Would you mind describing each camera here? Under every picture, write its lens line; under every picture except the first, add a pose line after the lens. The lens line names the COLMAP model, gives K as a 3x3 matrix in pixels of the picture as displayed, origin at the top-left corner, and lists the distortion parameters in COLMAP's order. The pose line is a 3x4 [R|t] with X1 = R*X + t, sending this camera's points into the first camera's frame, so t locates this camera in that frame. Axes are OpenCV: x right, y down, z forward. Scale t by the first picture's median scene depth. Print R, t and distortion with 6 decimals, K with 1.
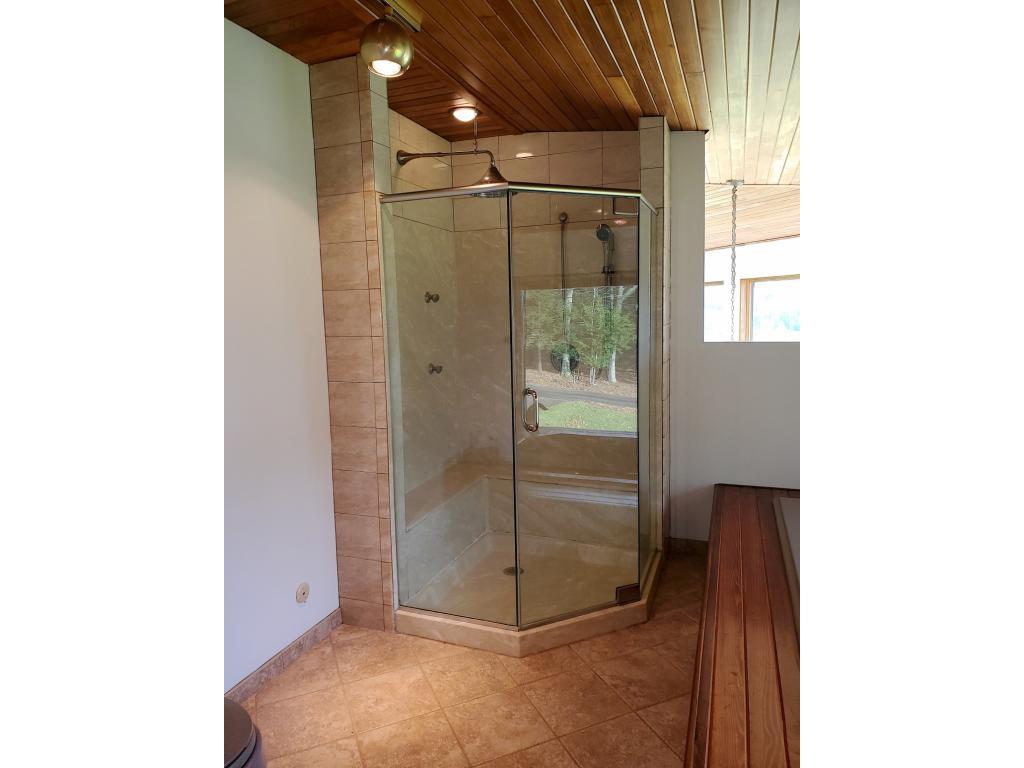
lens RADIAL K [[590.5, 0, 509.7], [0, 590.5, 371.3], [0, 0, 1]] dist [-0.004220, -0.000840]
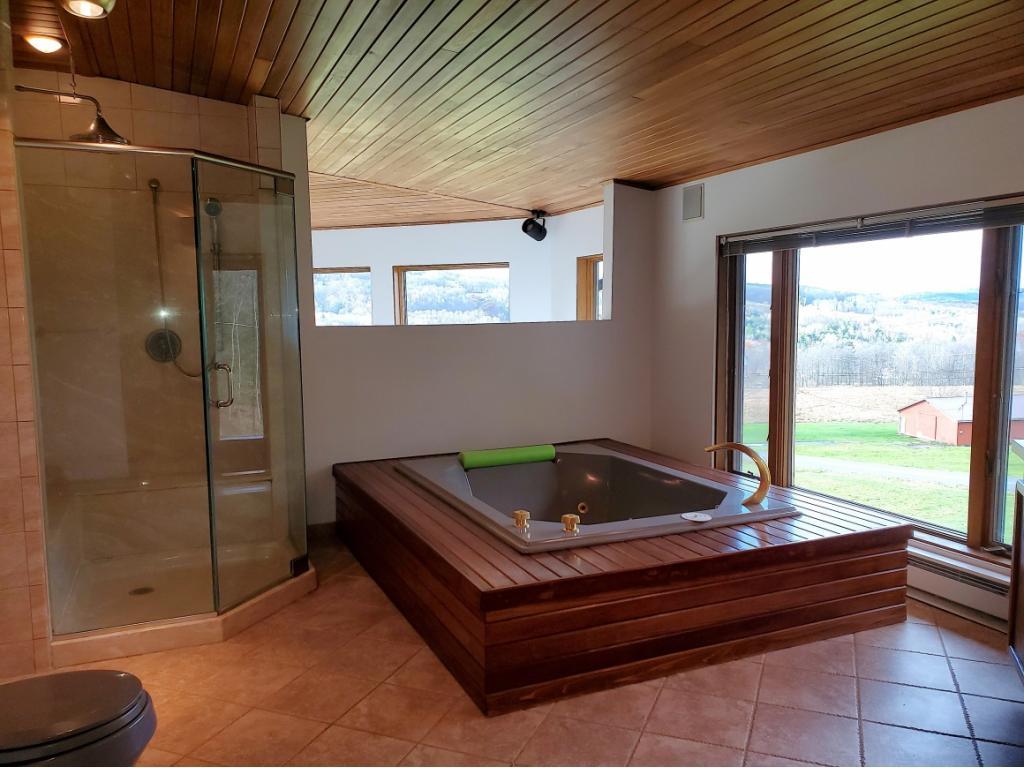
lens RADIAL K [[786.1, 0, 511.1], [0, 786.1, 387.9], [0, 0, 1]] dist [0.049909, -0.029502]
pose [[0.710150, -0.047167, 0.702468, -0.520778], [0.053696, 0.998476, 0.012760, 0.072639], [-0.701999, 0.028659, 0.711601, -0.266050]]
